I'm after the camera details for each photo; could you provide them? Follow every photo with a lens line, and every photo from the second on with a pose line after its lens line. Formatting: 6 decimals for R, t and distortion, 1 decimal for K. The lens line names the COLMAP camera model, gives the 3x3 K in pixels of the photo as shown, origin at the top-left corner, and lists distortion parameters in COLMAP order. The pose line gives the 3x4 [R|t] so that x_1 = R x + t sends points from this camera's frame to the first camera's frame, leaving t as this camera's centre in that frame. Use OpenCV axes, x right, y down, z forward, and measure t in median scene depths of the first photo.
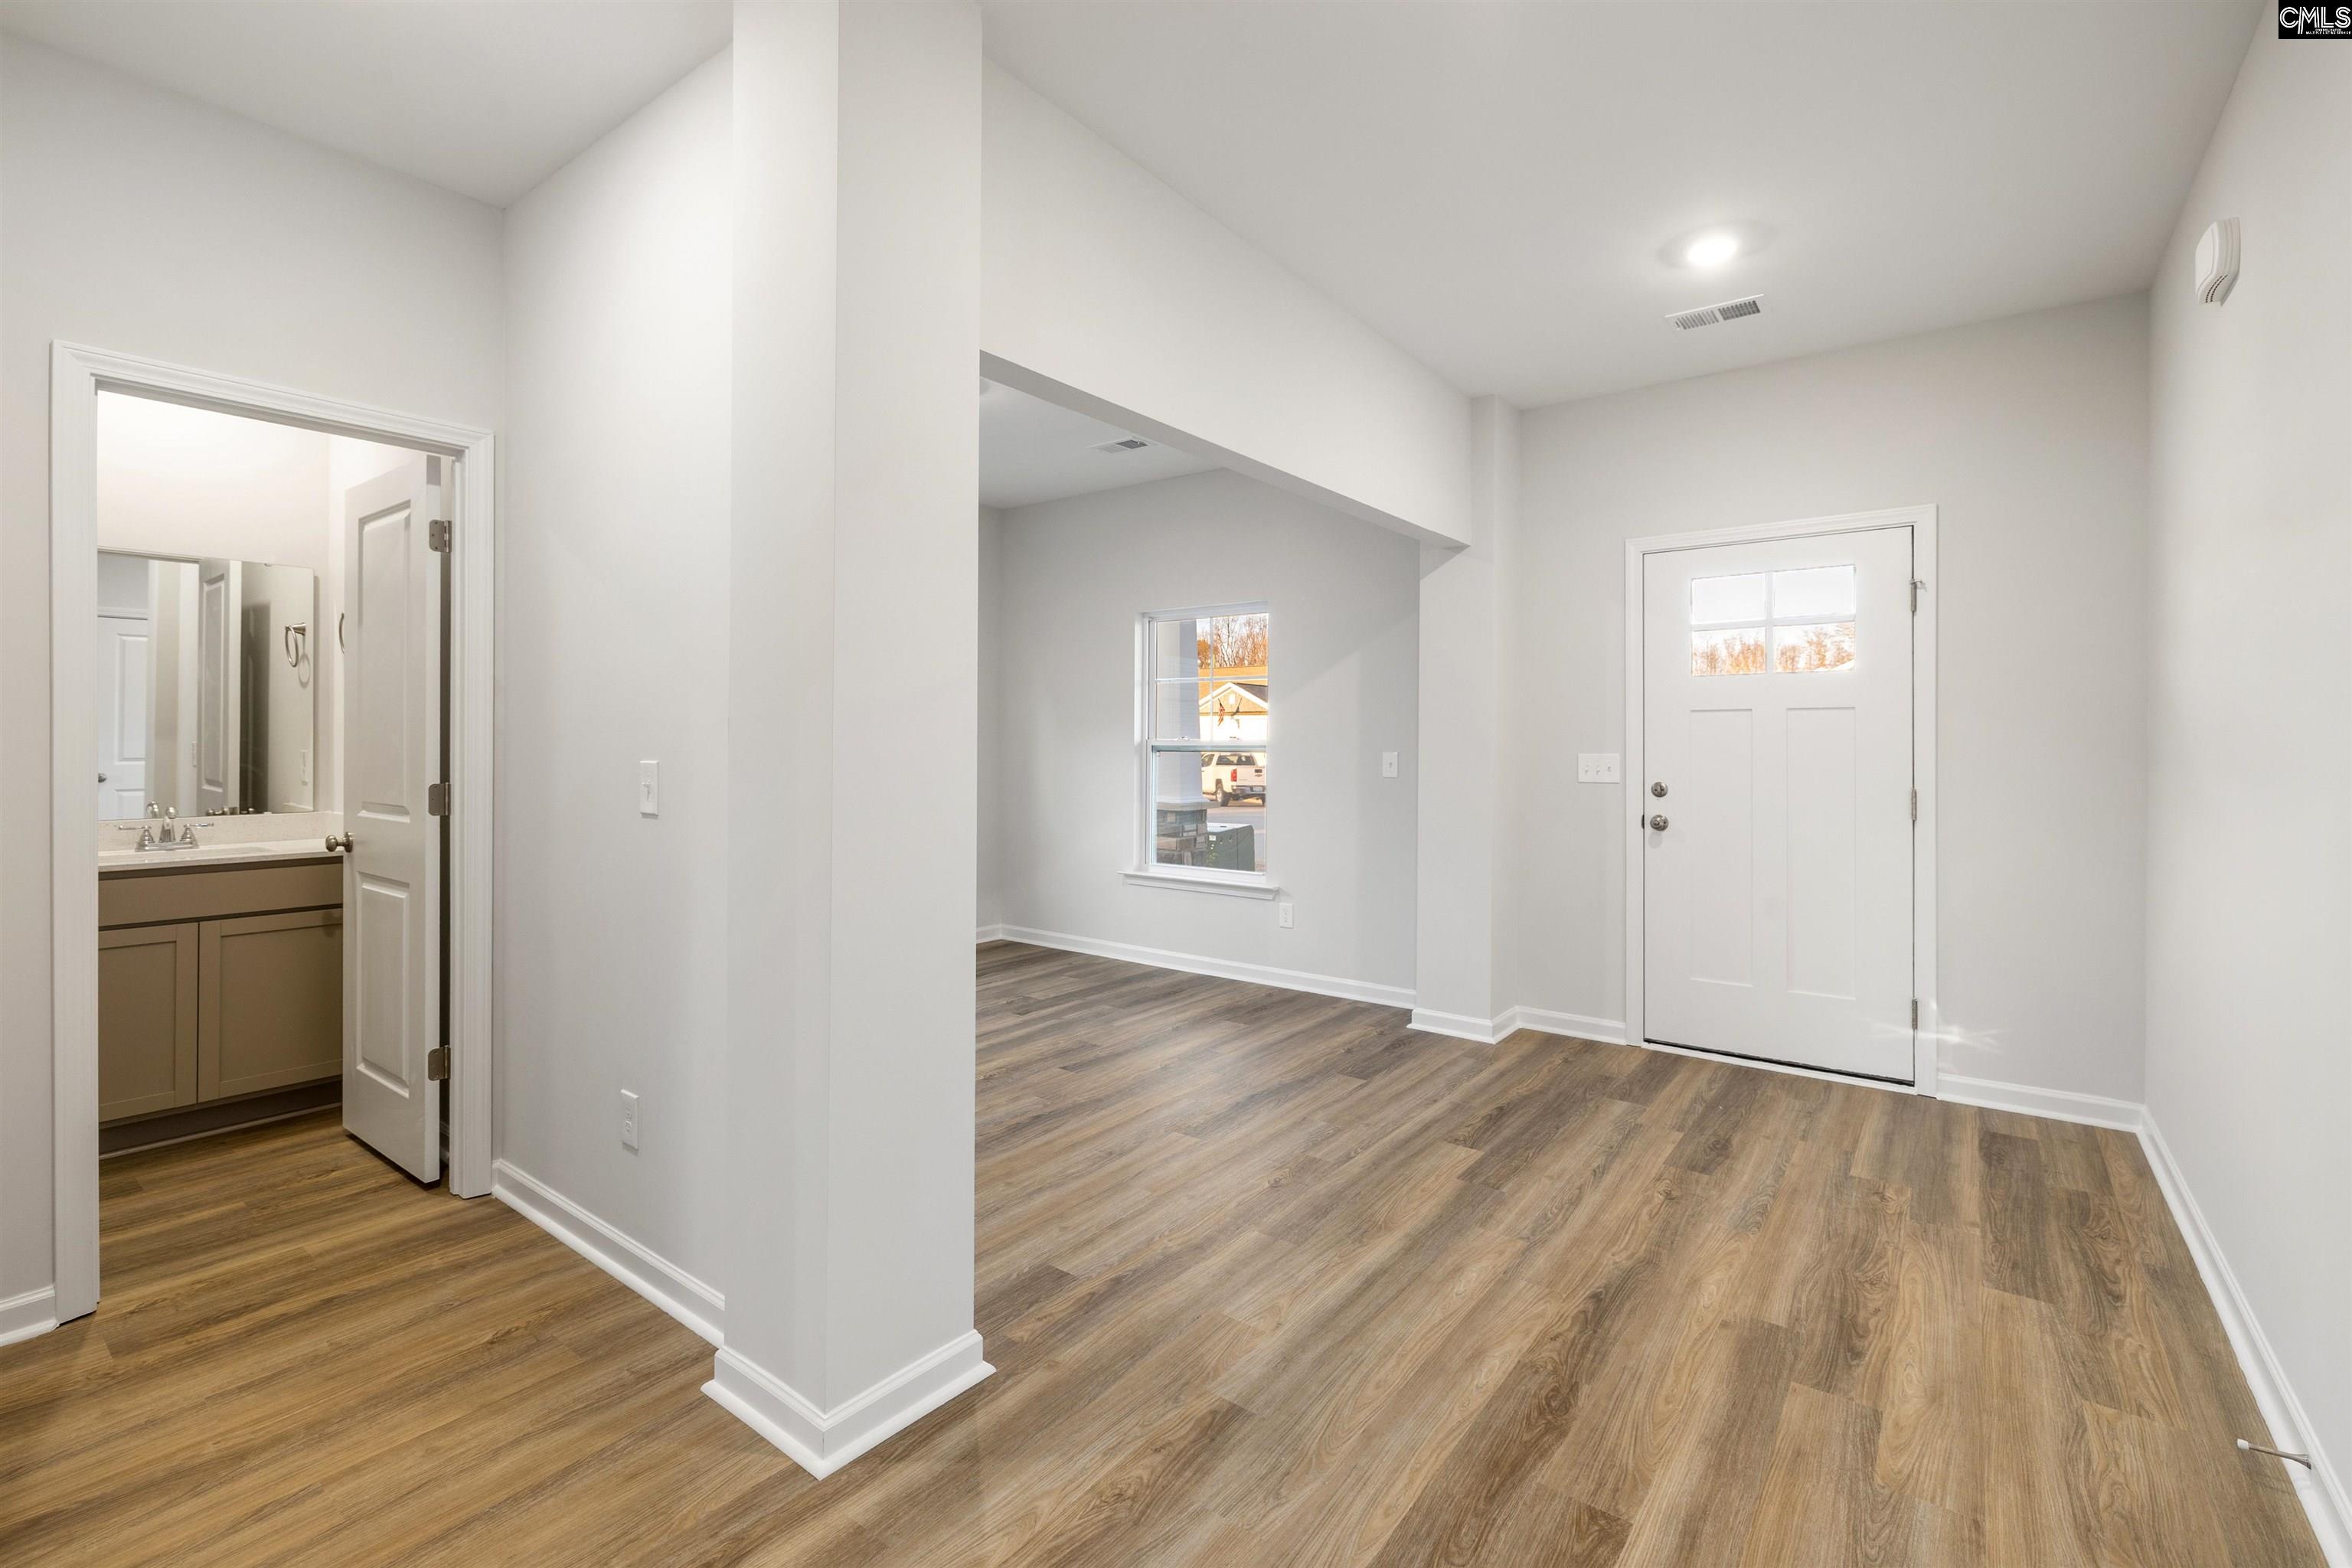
lens RADIAL K [[1012.4, 0, 1176.0], [0, 1012.4, 784.0], [0, 0, 1]] dist [-0.000723, -0.000187]
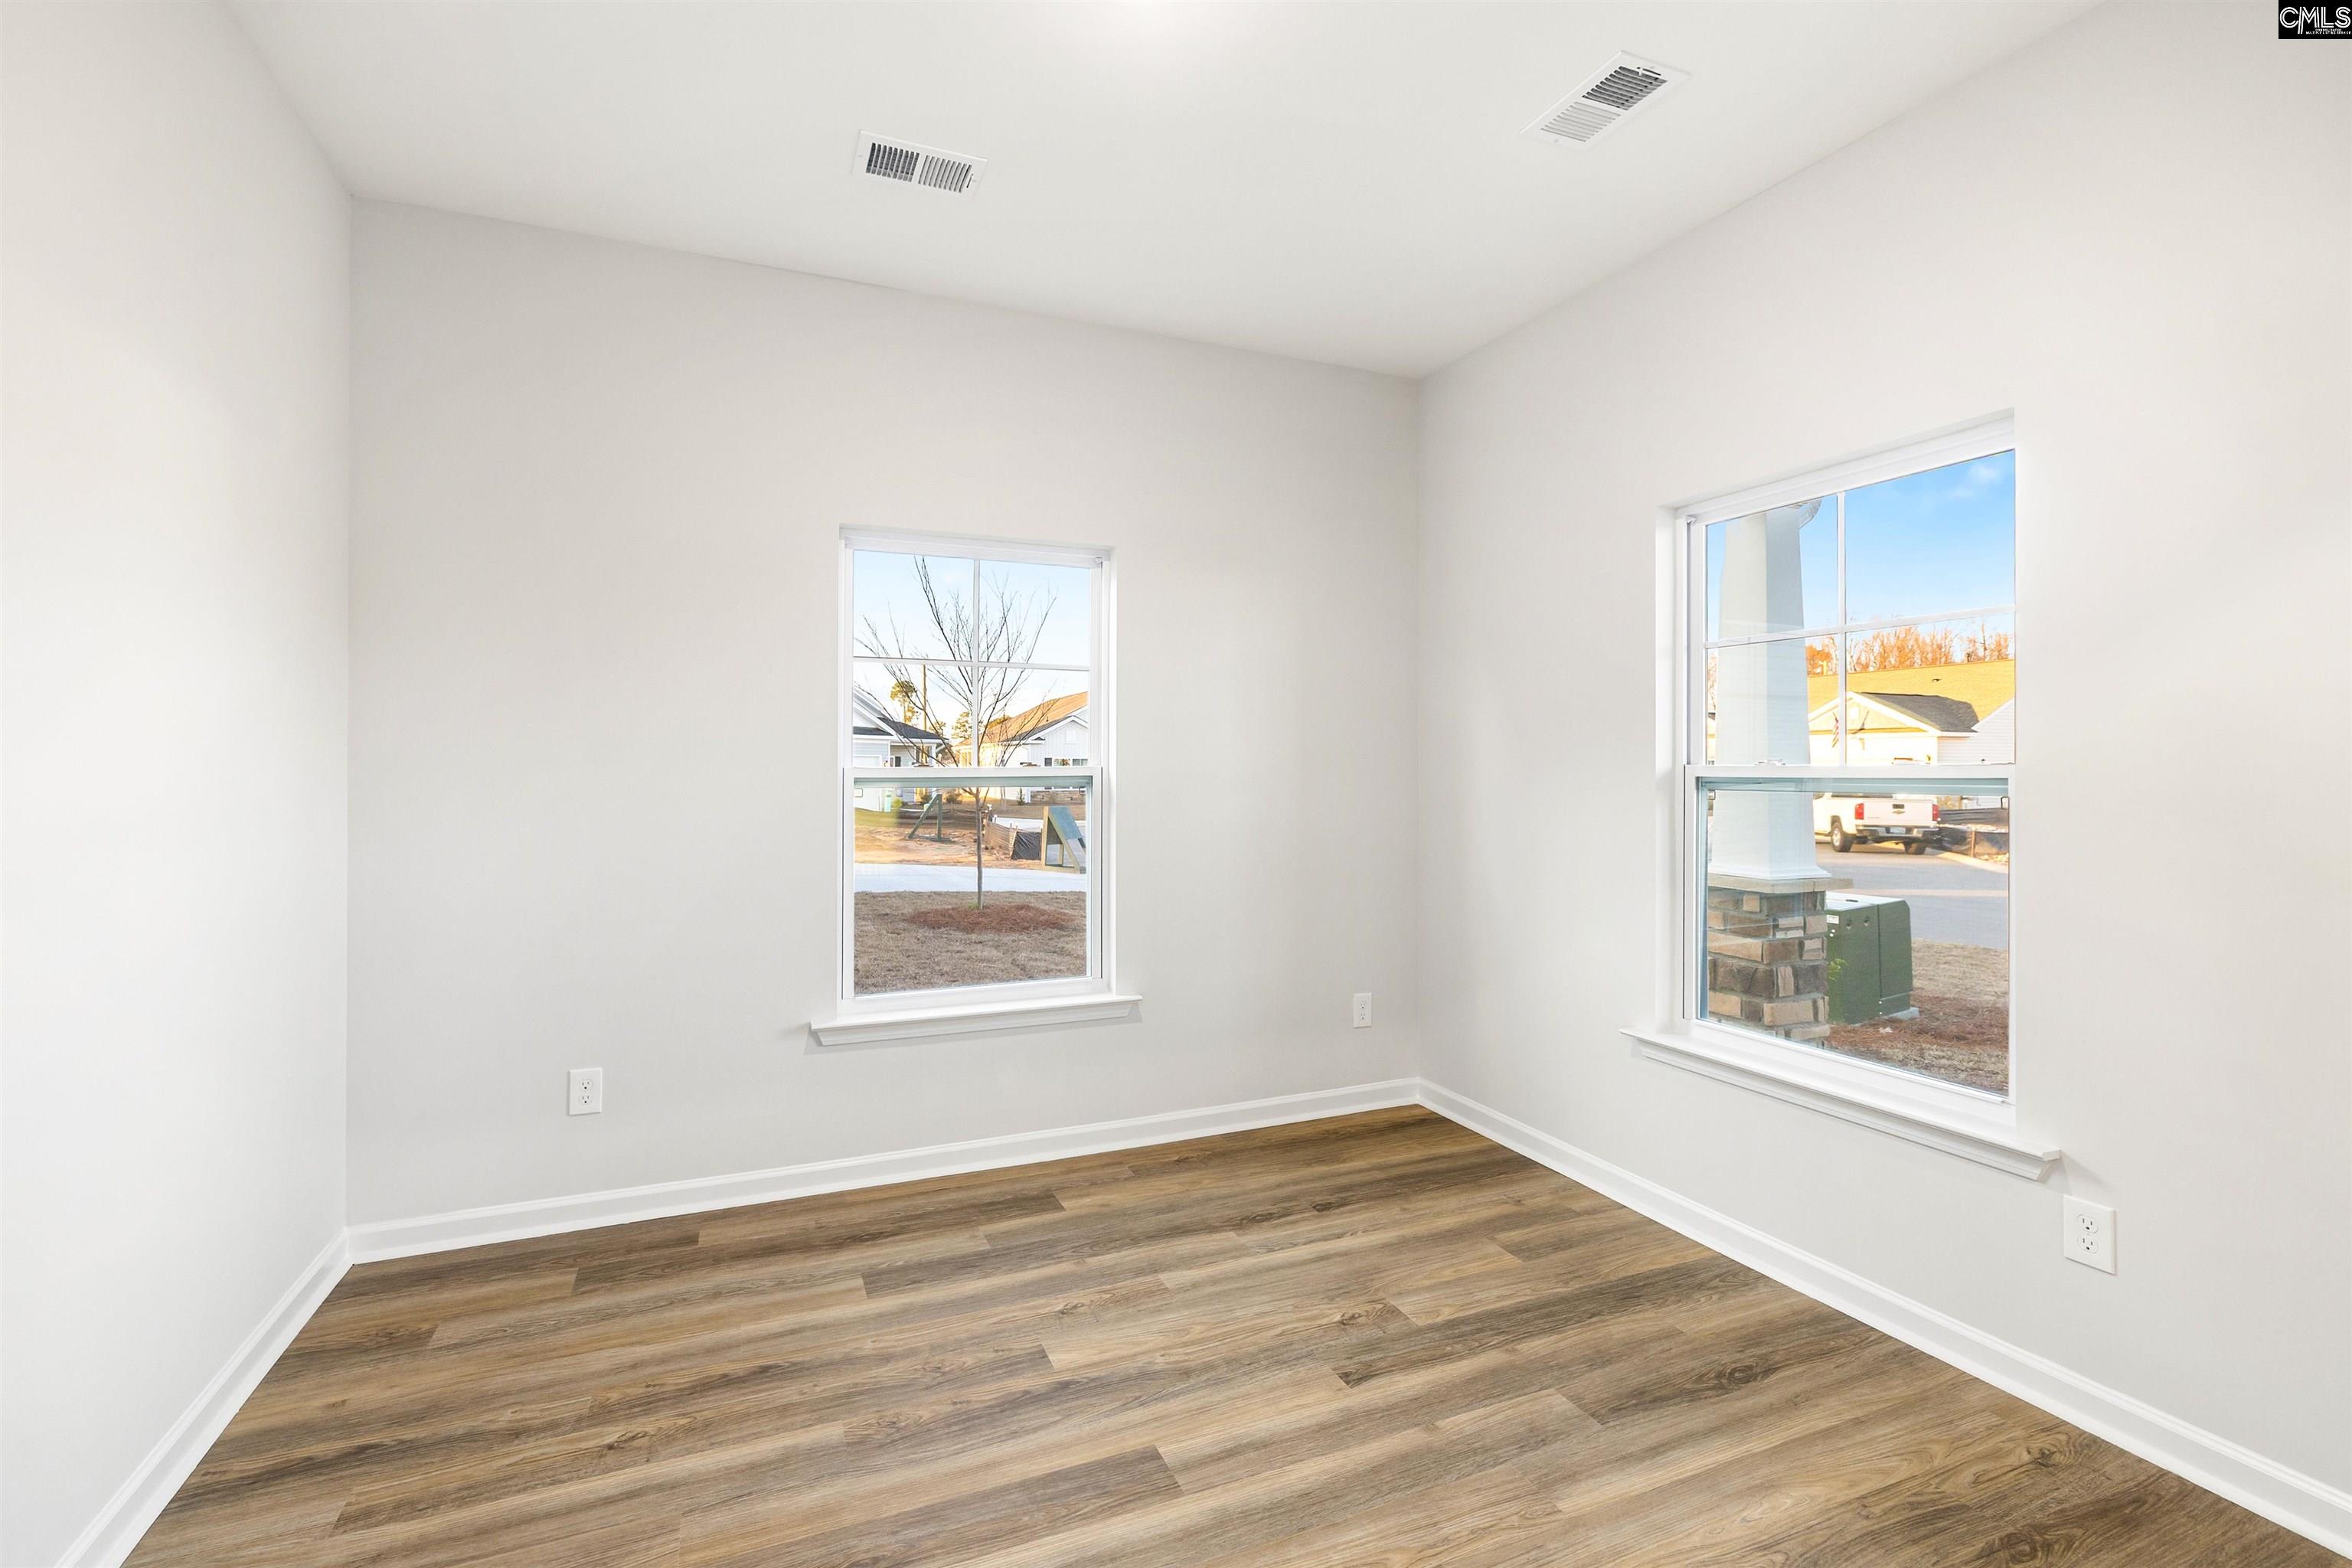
lens RADIAL K [[1038.5, 0, 1167.3], [0, 1038.5, 767.0], [0, 0, 1]] dist [-0.002669, -0.000353]
pose [[0.863653, -0.005871, -0.504053, 0.006128], [-0.016257, 0.999088, -0.039492, -0.014172], [0.503825, 0.042302, 0.862769, 0.332816]]
